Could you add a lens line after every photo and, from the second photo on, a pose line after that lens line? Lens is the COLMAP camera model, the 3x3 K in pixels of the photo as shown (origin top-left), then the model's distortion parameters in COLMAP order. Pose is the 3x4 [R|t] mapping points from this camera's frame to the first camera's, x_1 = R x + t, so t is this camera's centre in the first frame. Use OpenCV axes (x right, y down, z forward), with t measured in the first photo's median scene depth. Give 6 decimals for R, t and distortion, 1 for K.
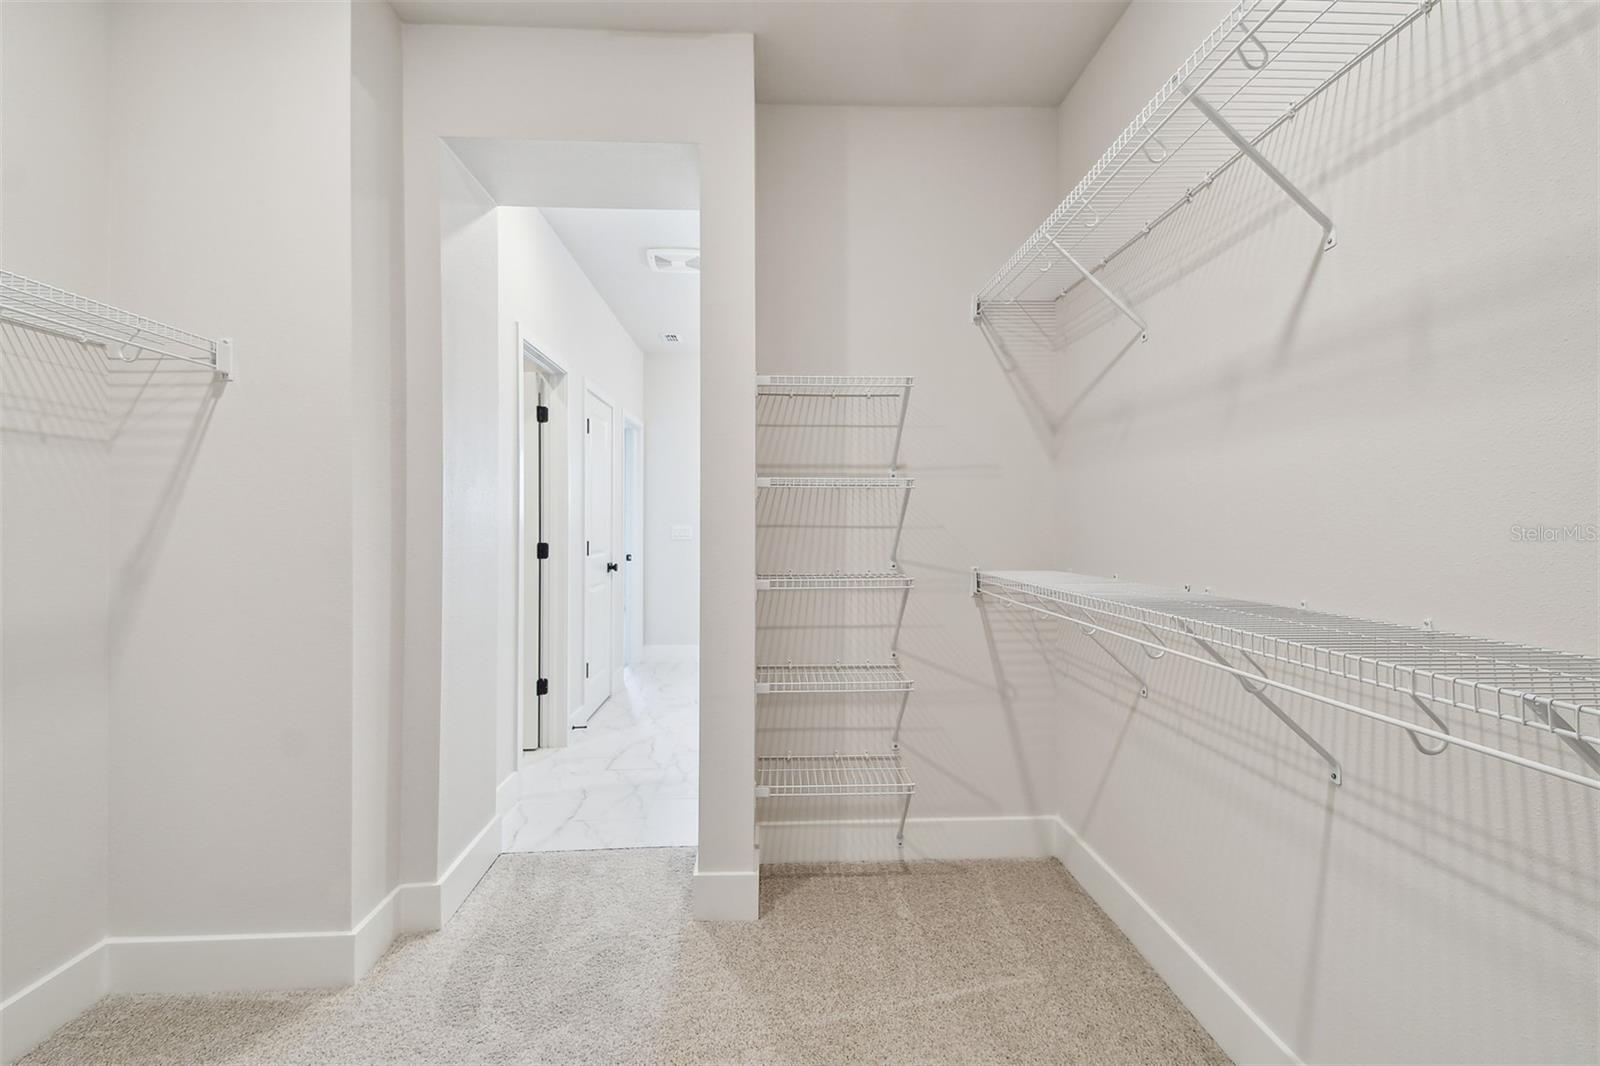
lens RADIAL K [[719.8, 0, 806.5], [0, 719.8, 526.8], [0, 0, 1]] dist [0.043123, -0.017474]
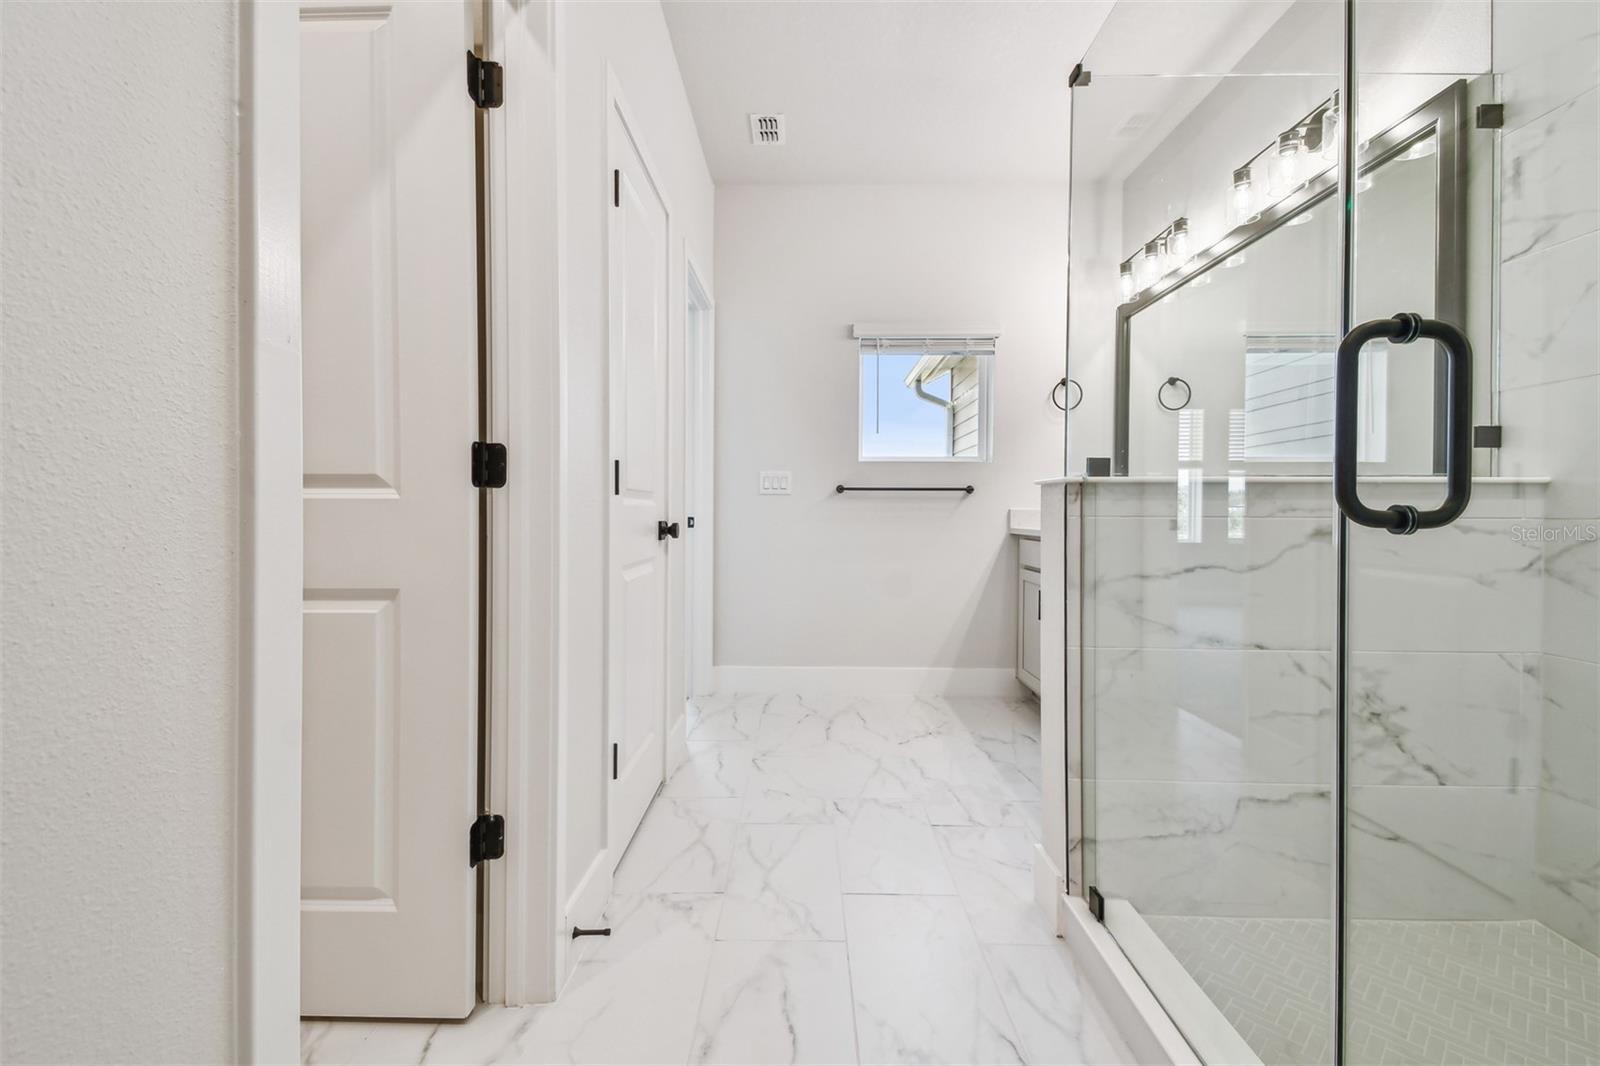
lens RADIAL K [[719.8, 0, 797.7], [0, 719.8, 522.3], [0, 0, 1]] dist [0.043123, -0.017474]
pose [[0.997693, 0.002354, -0.067841, -0.168031], [-0.001793, 0.999964, 0.008316, 0.053291], [0.067858, -0.008176, 0.997661, 0.586428]]
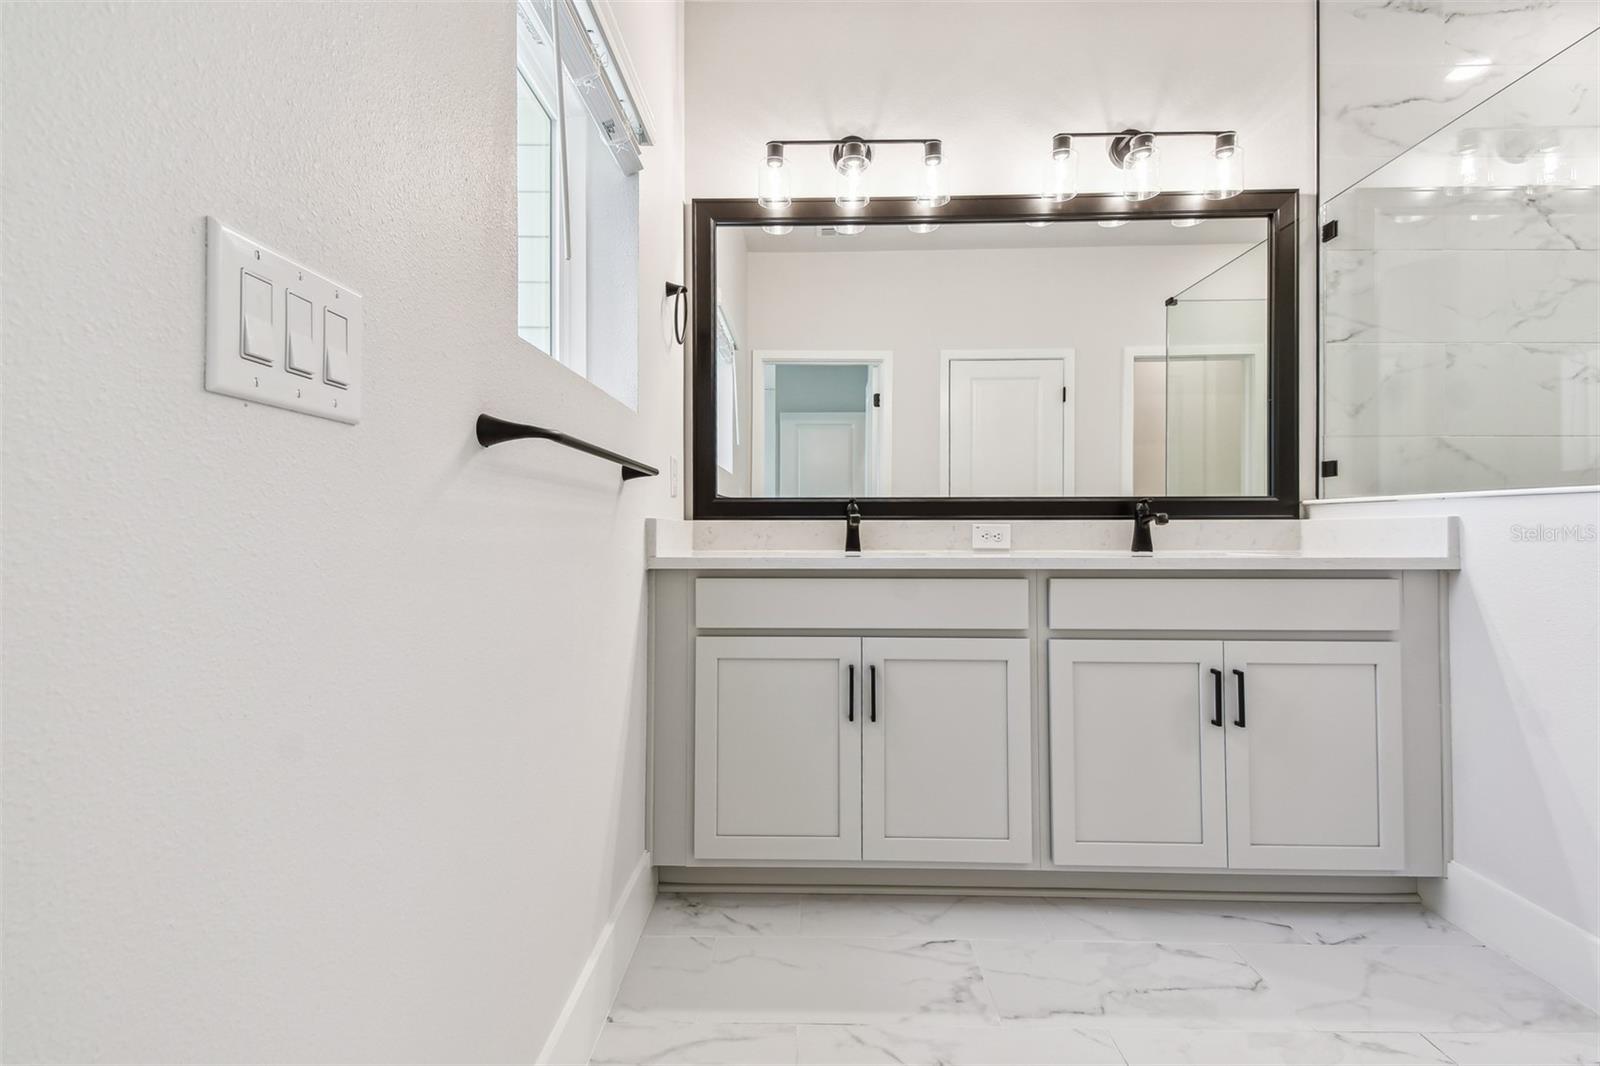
lens RADIAL K [[719.8, 0, 801.4], [0, 719.8, 525.5], [0, 0, 1]] dist [0.043123, -0.017474]
pose [[0.068080, -0.002696, 0.997676, -0.378733], [0.004170, 0.999988, 0.002417, 0.047774], [-0.997671, 0.003996, 0.068090, 1.350069]]
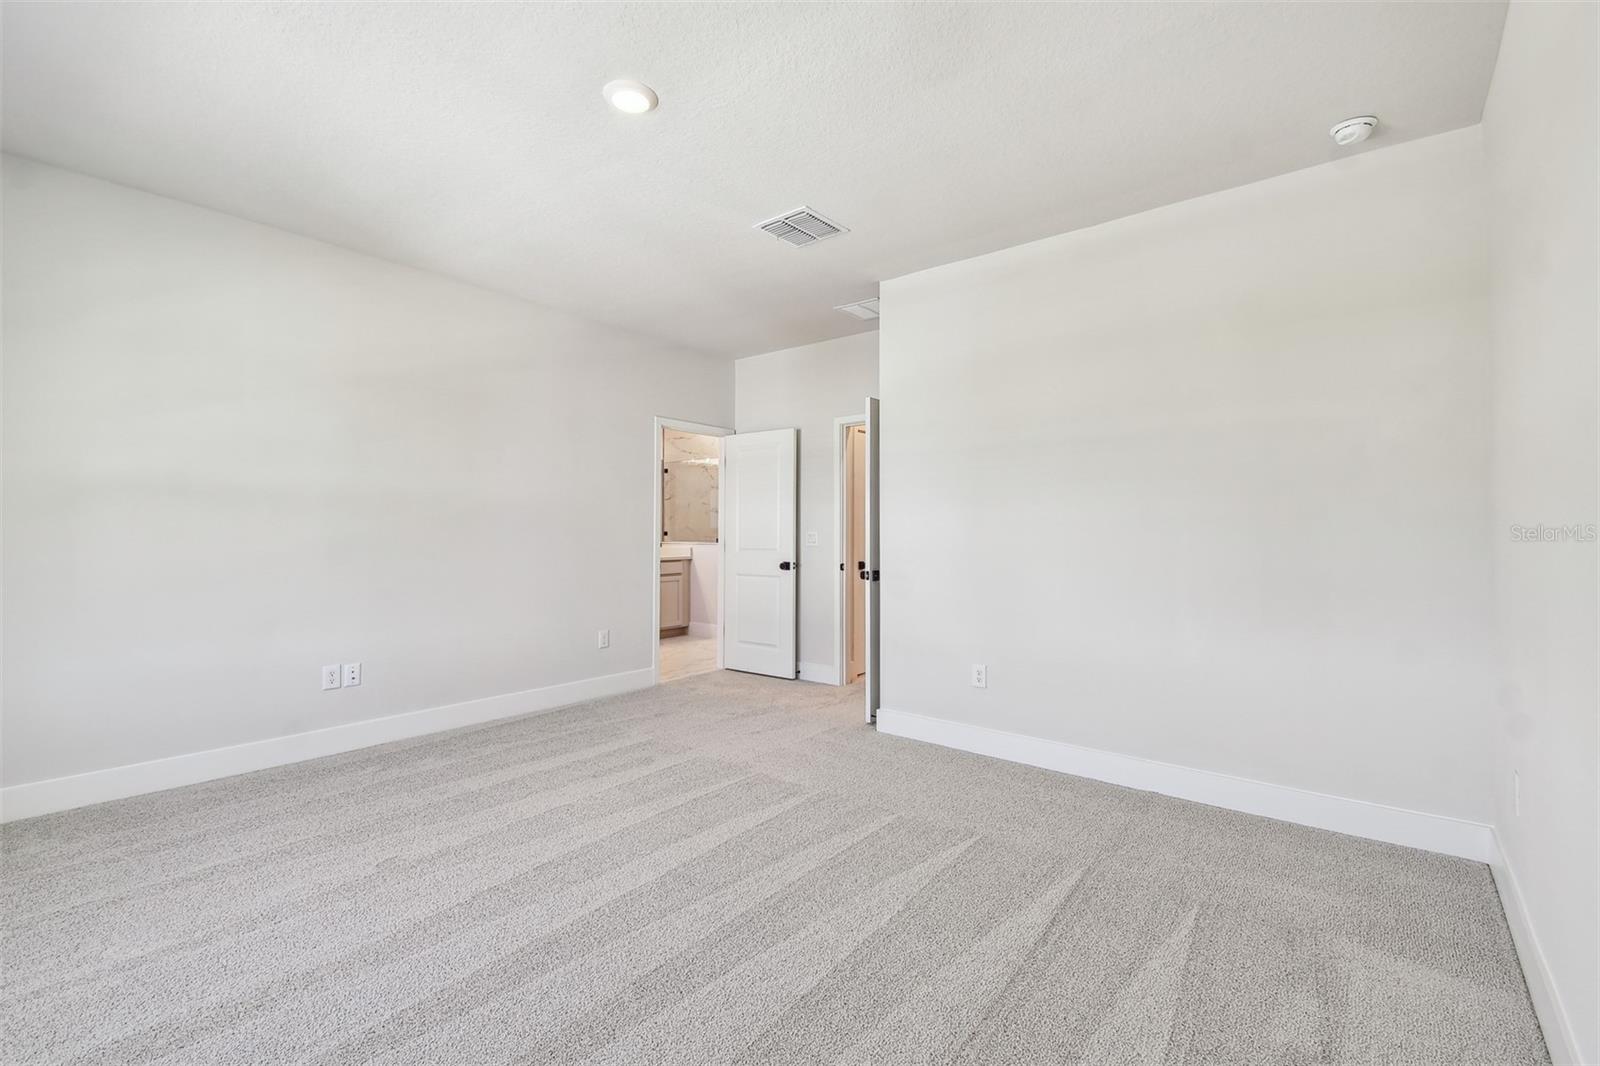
lens RADIAL K [[719.8, 0, 802.5], [0, 719.8, 536.2], [0, 0, 1]] dist [0.043123, -0.017474]
pose [[-0.740048, 0.001158, 0.672553, -1.419711], [-0.005925, 0.999948, -0.008241, 0.029367], [-0.672528, -0.010083, -0.740003, 2.208309]]
